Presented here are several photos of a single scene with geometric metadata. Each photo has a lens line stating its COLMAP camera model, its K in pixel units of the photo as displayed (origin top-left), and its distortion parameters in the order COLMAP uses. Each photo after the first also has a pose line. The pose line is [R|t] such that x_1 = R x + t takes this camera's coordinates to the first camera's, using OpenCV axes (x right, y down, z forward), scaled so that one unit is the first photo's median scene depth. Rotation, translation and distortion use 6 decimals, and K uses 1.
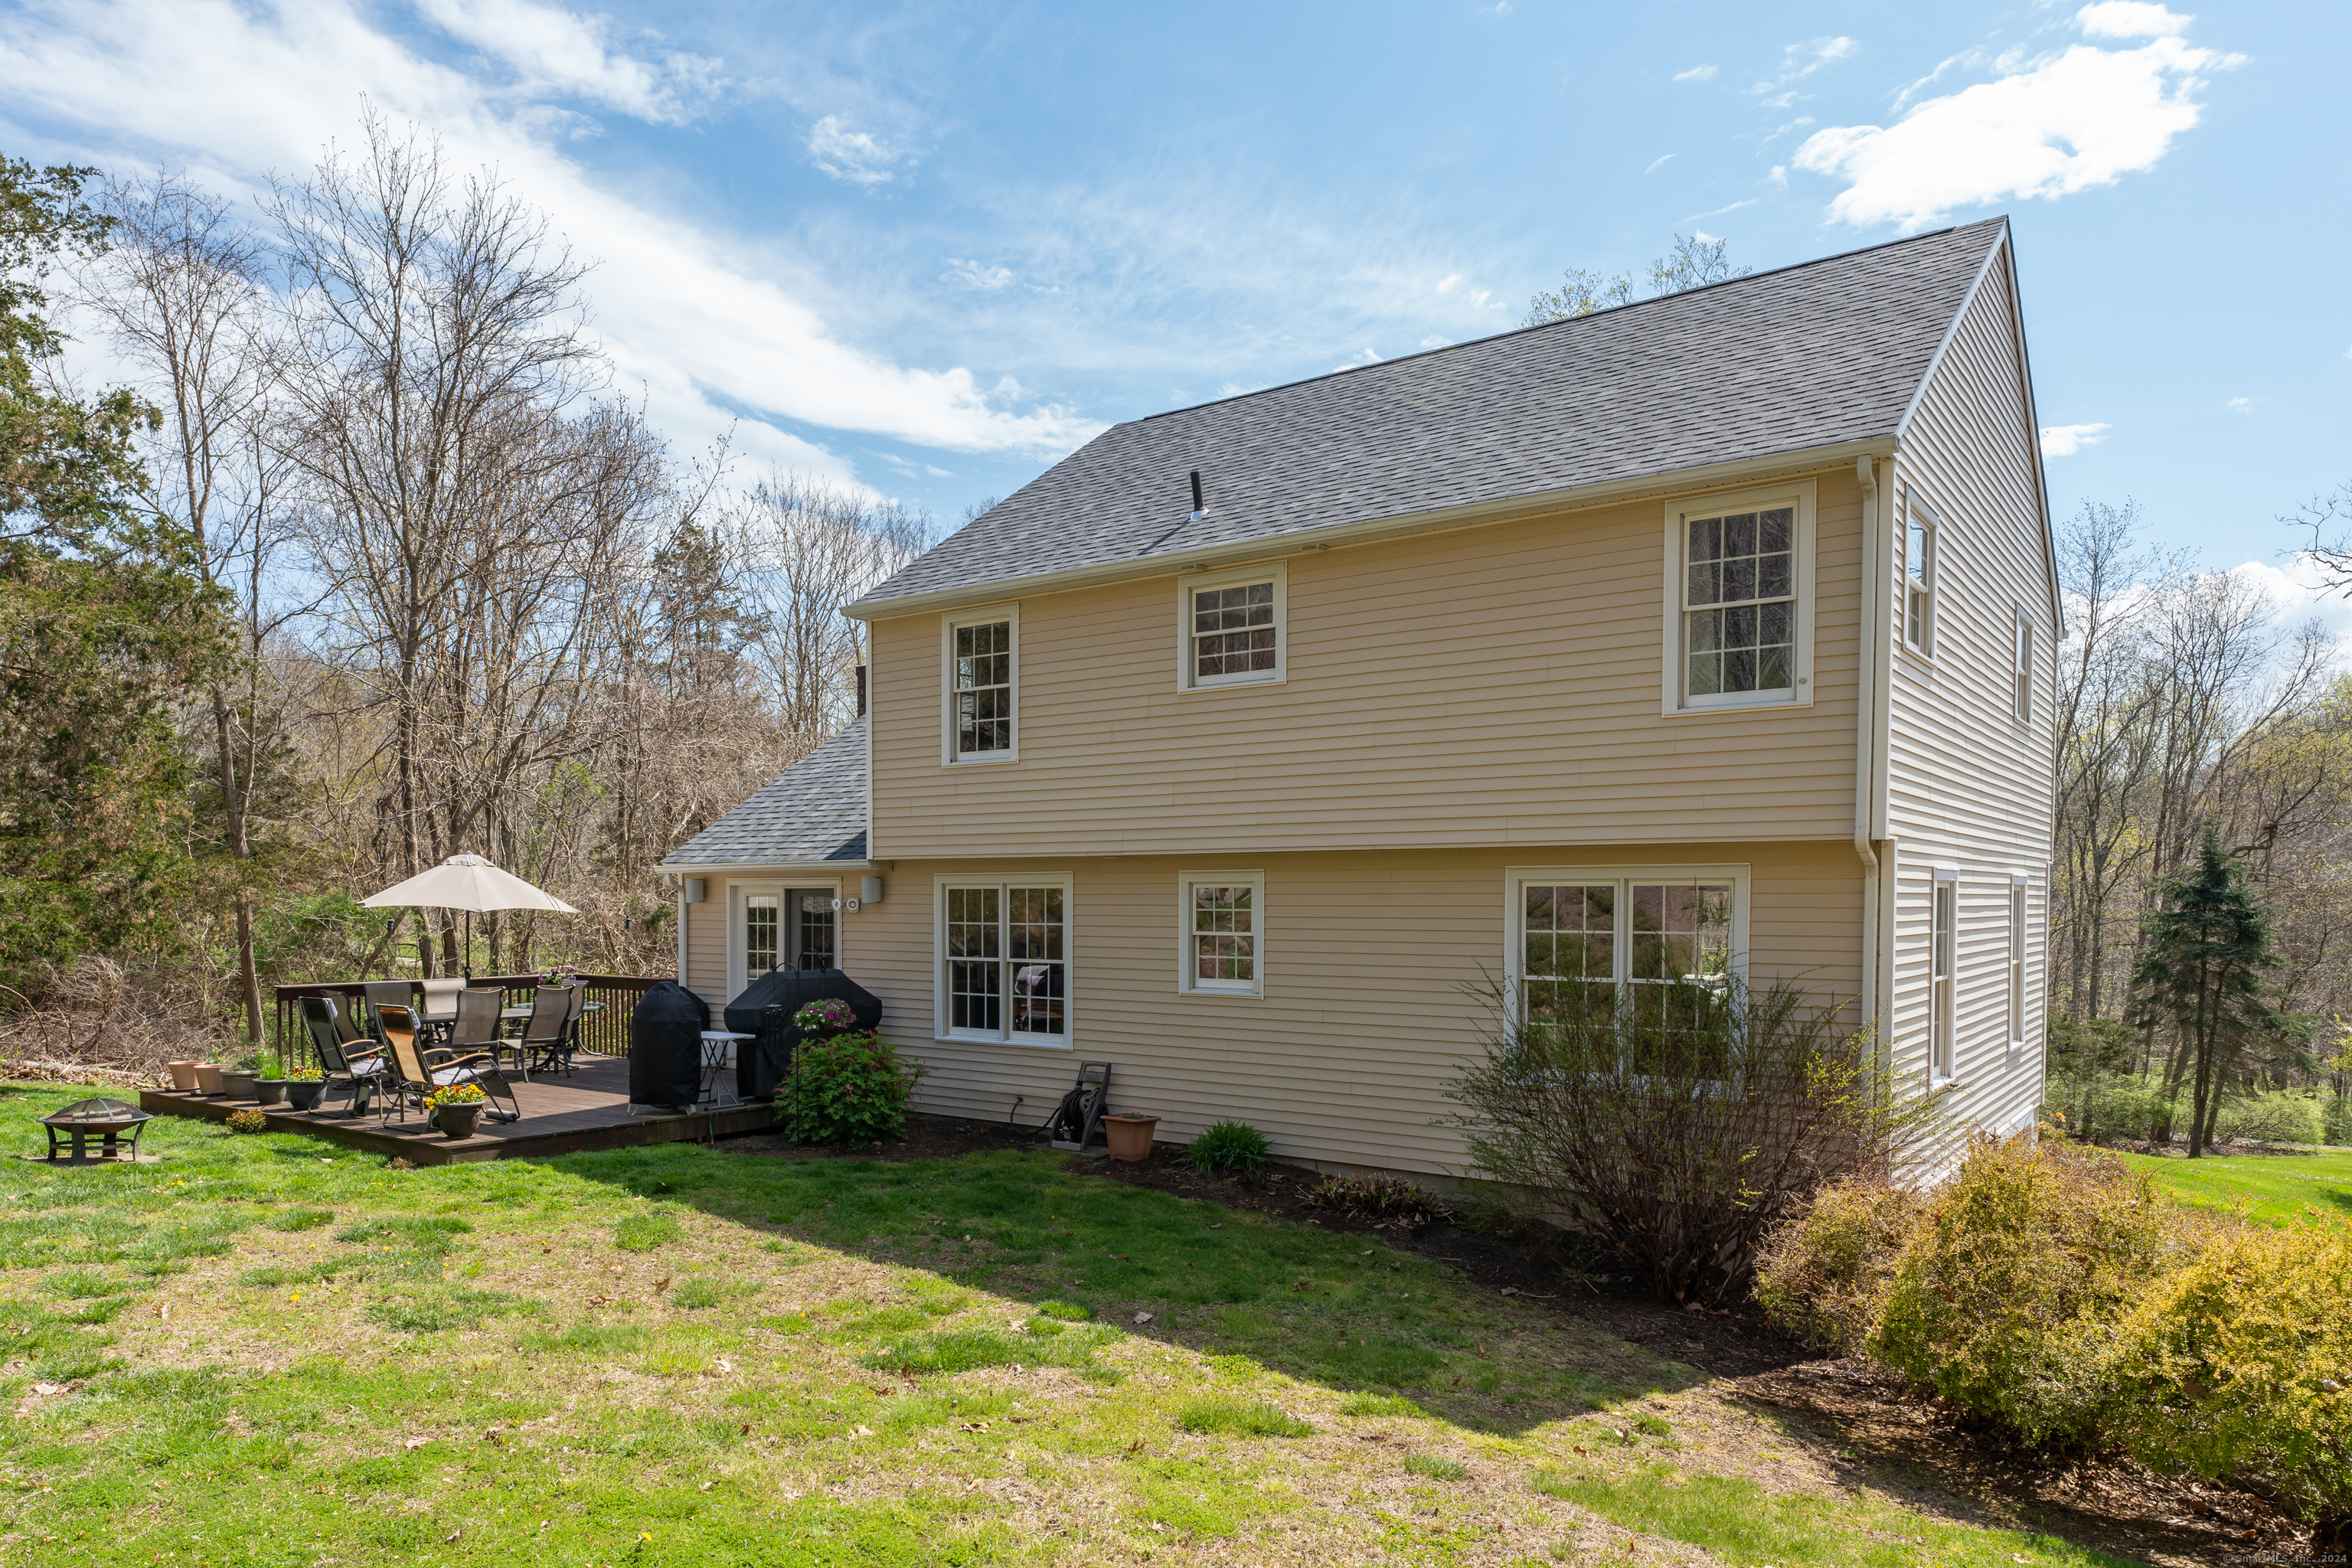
lens RADIAL K [[1487.1, 0, 1185.2], [0, 1487.1, 955.7], [0, 0, 1]] dist [0.002257, -0.001442]
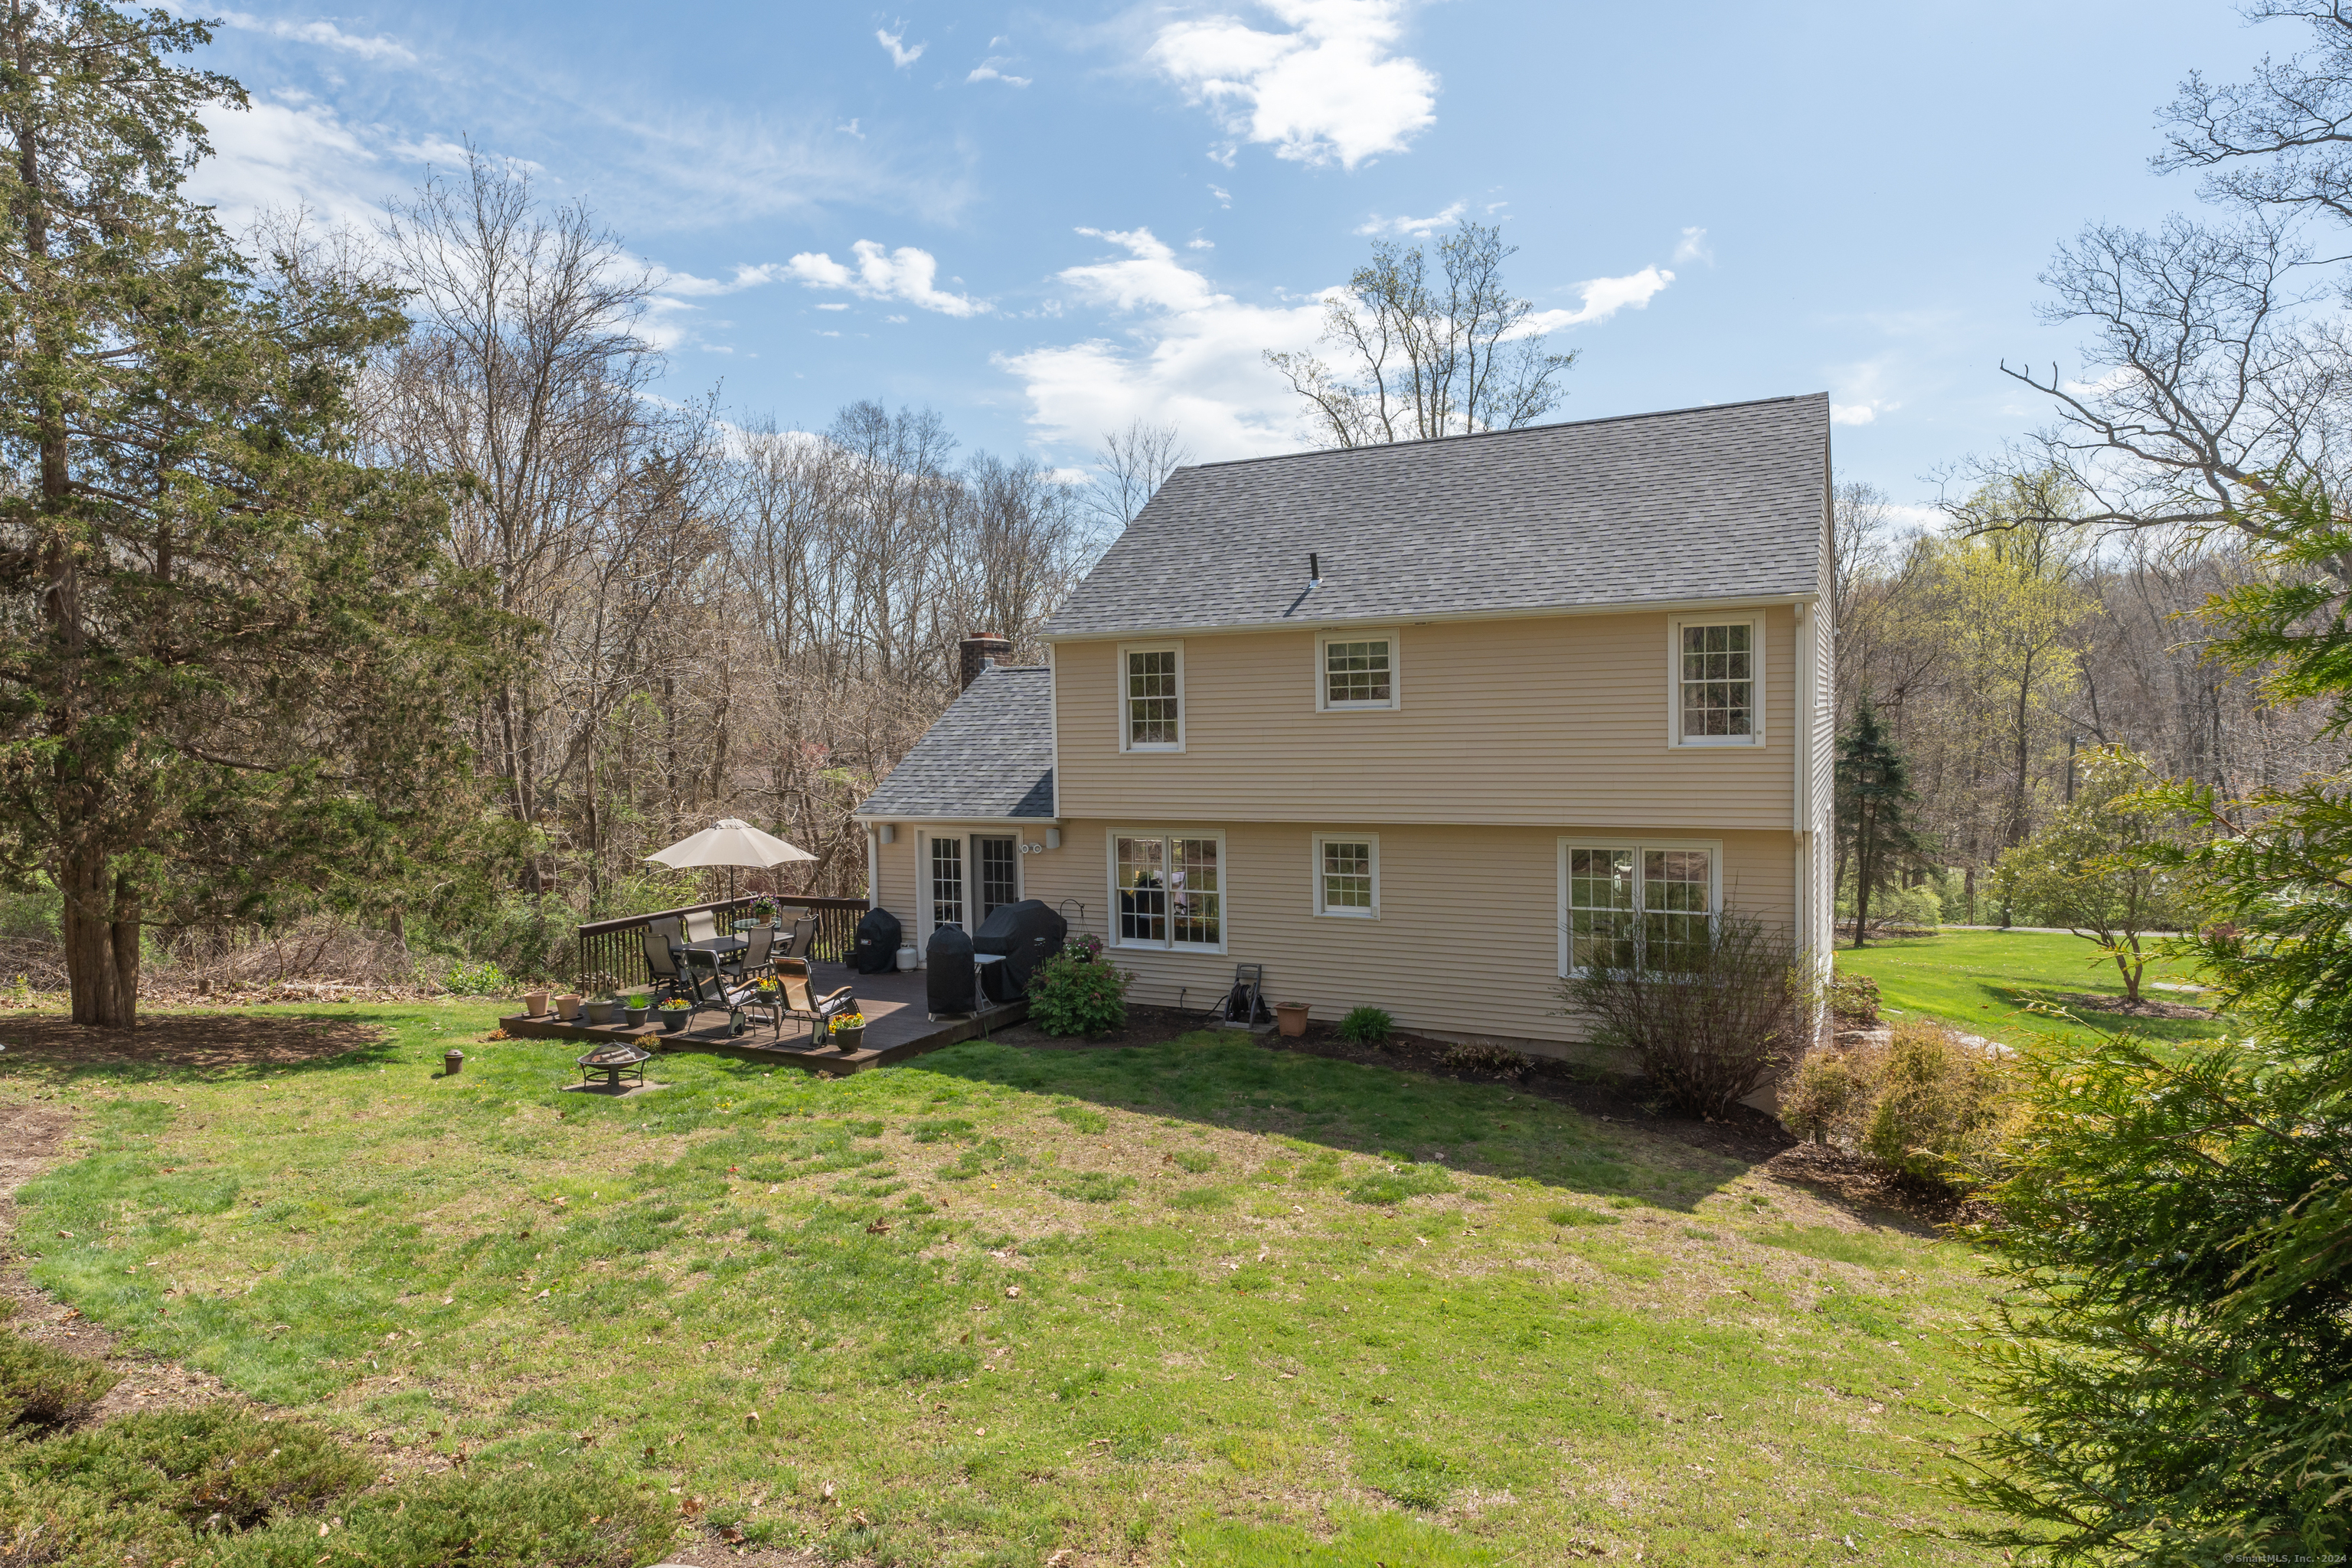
lens RADIAL K [[1347.8, 0, 1175.9], [0, 1347.8, 783.6], [0, 0, 1]] dist [0.001916, 0.001083]
pose [[0.986596, -0.028747, 0.160627, -0.370117], [0.026852, 0.999542, 0.013956, -0.135256], [-0.160955, -0.009456, 0.986916, -0.290734]]
